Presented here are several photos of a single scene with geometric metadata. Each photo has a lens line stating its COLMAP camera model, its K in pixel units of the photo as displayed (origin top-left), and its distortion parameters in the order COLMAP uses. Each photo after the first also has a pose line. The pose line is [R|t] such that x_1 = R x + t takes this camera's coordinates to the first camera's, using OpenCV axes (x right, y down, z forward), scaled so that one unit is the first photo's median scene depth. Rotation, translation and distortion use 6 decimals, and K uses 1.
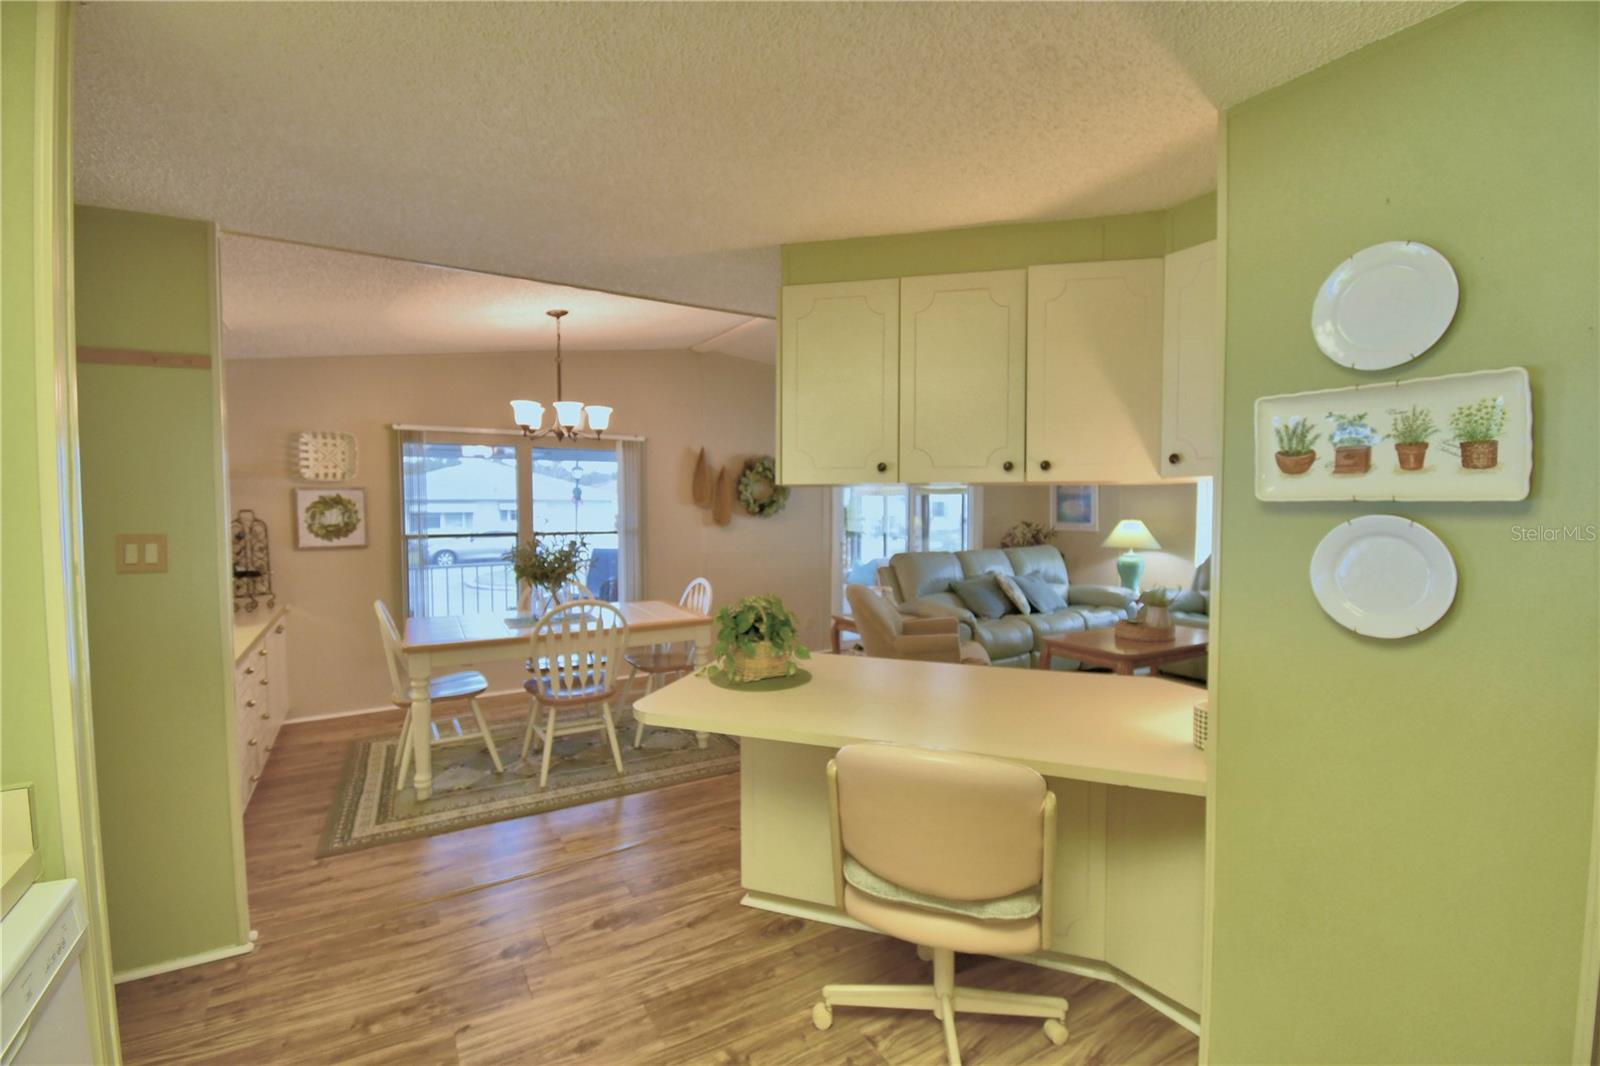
lens RADIAL K [[709.0, 0, 796.9], [0, 709.0, 525.5], [0, 0, 1]] dist [-0.013383, -0.005076]
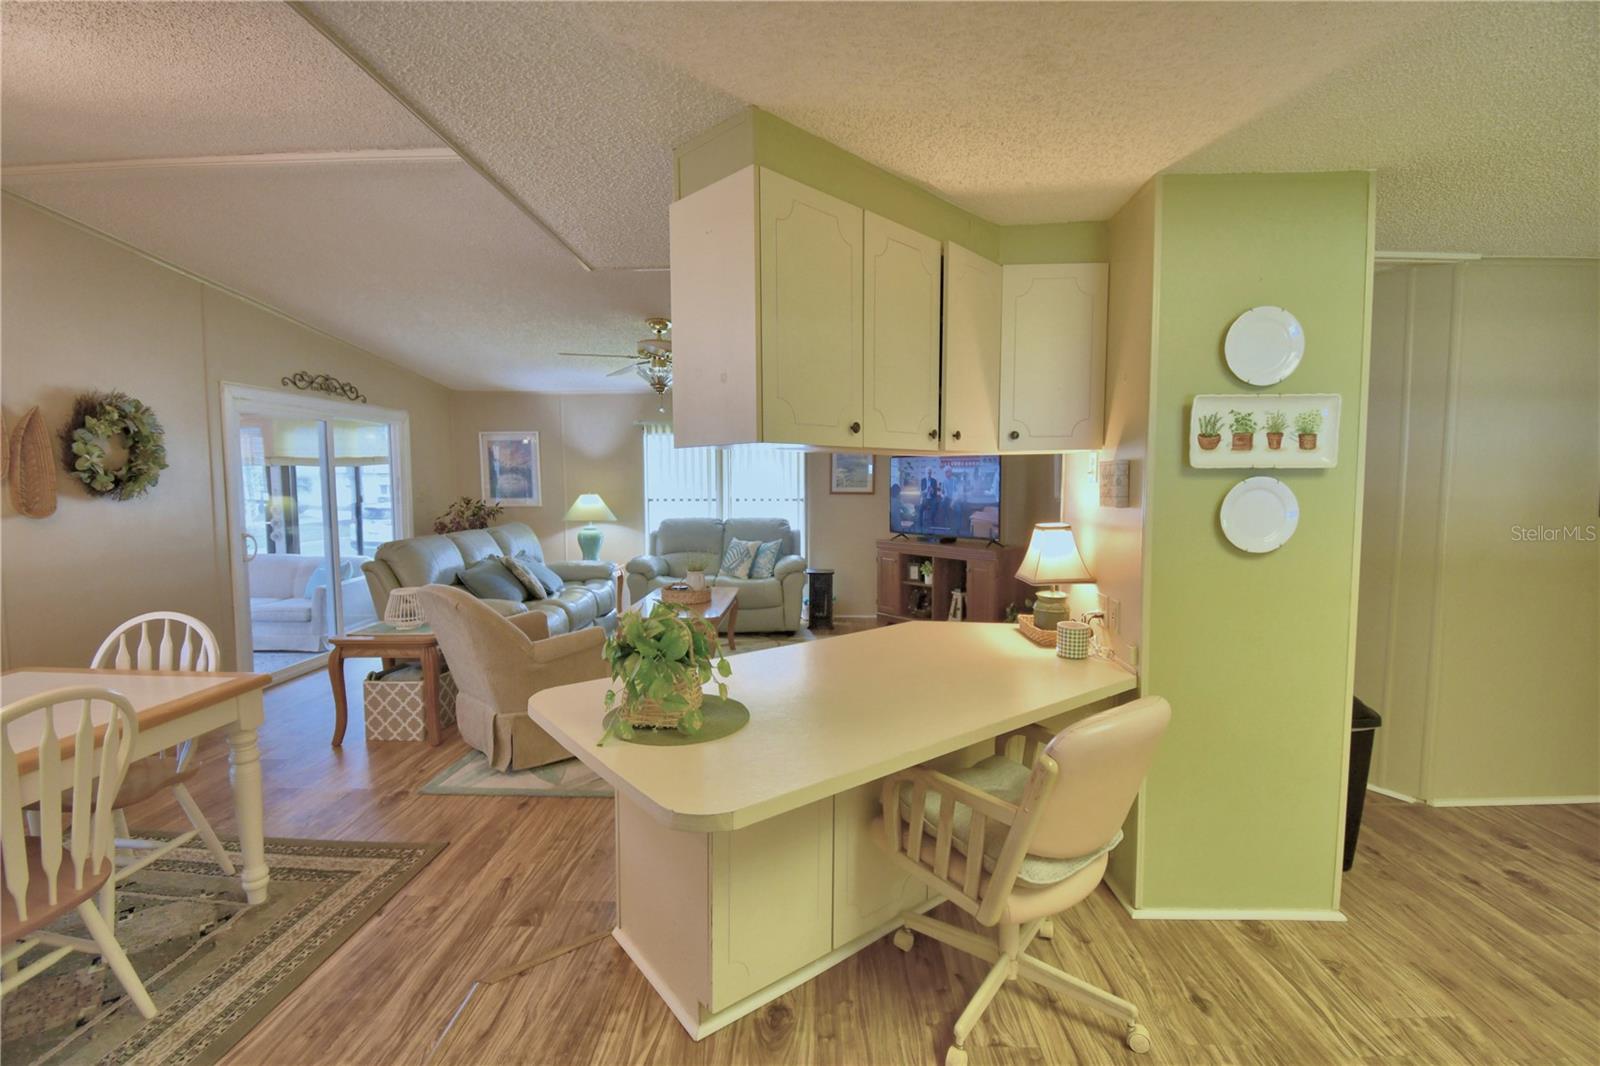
lens RADIAL K [[709.0, 0, 796.7], [0, 709.0, 524.0], [0, 0, 1]] dist [-0.013383, -0.005076]
pose [[0.533114, -0.053494, 0.844351, -0.563576], [0.027681, 0.998568, 0.045787, -0.004764], [-0.845591, -0.001037, 0.533831, 0.523051]]
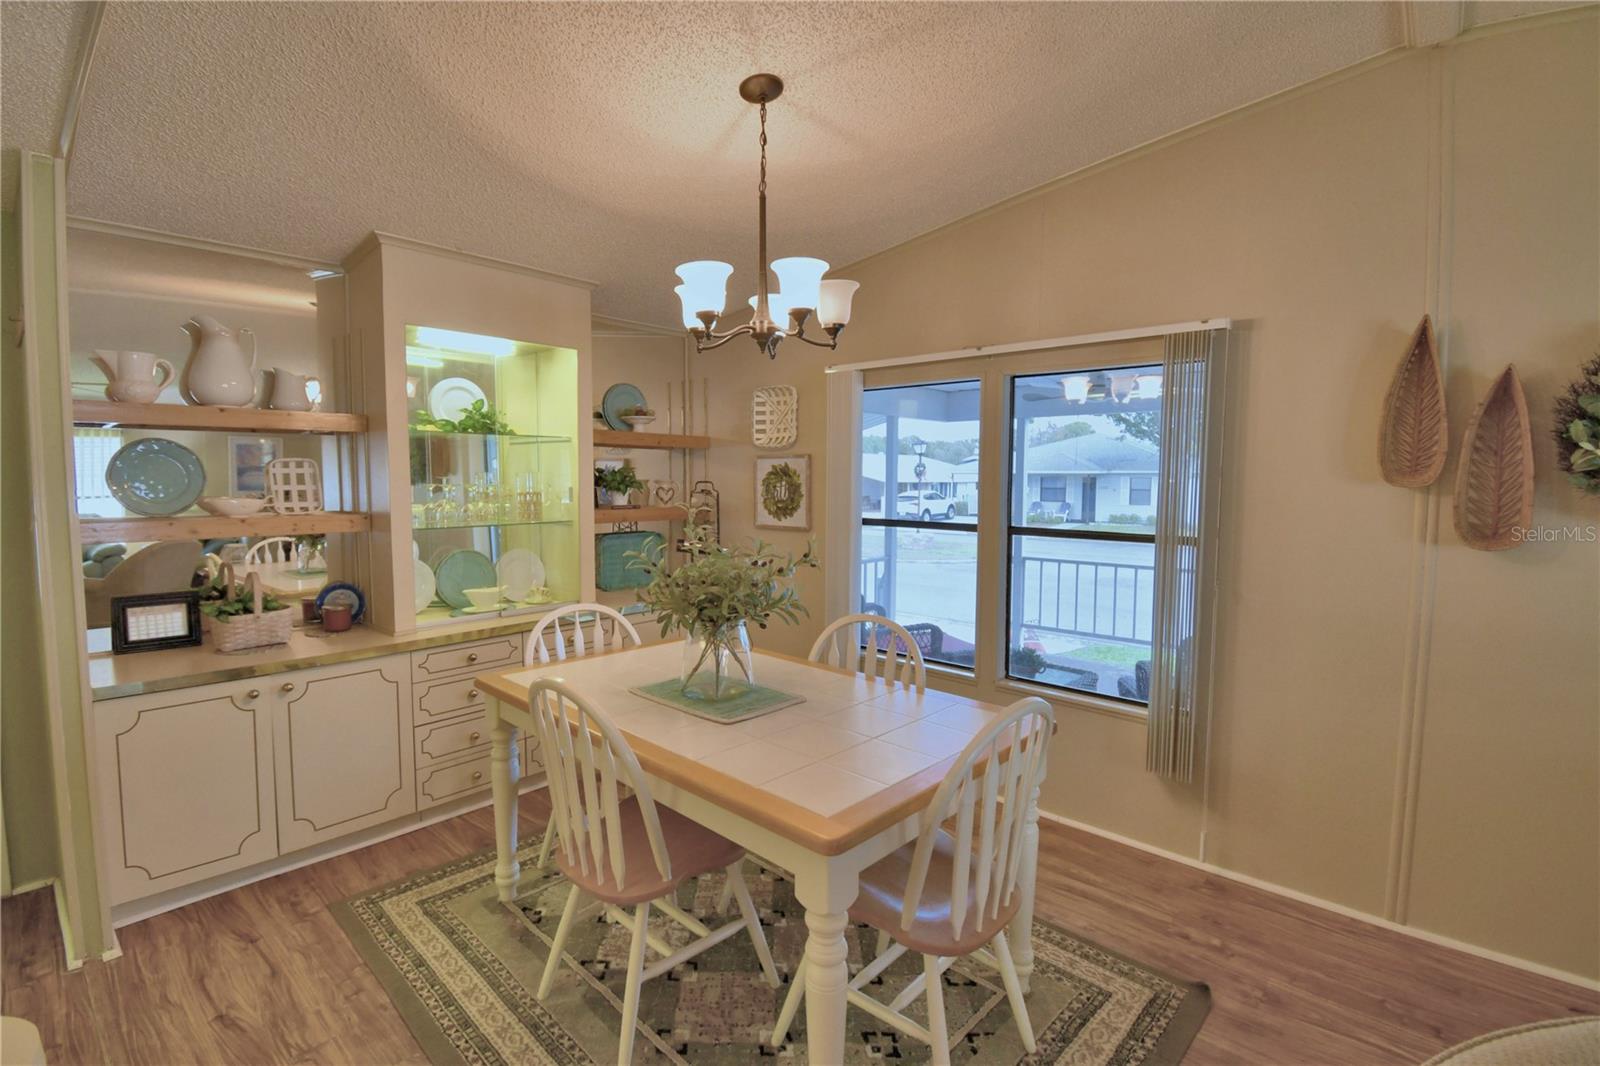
lens RADIAL K [[709.0, 0, 807.1], [0, 709.0, 530.0], [0, 0, 1]] dist [-0.013383, -0.005076]
pose [[0.286387, 0.080735, -0.954706, 0.255695], [-0.028066, 0.996723, 0.075869, -0.053943], [0.957703, 0.005066, 0.287714, 1.398641]]
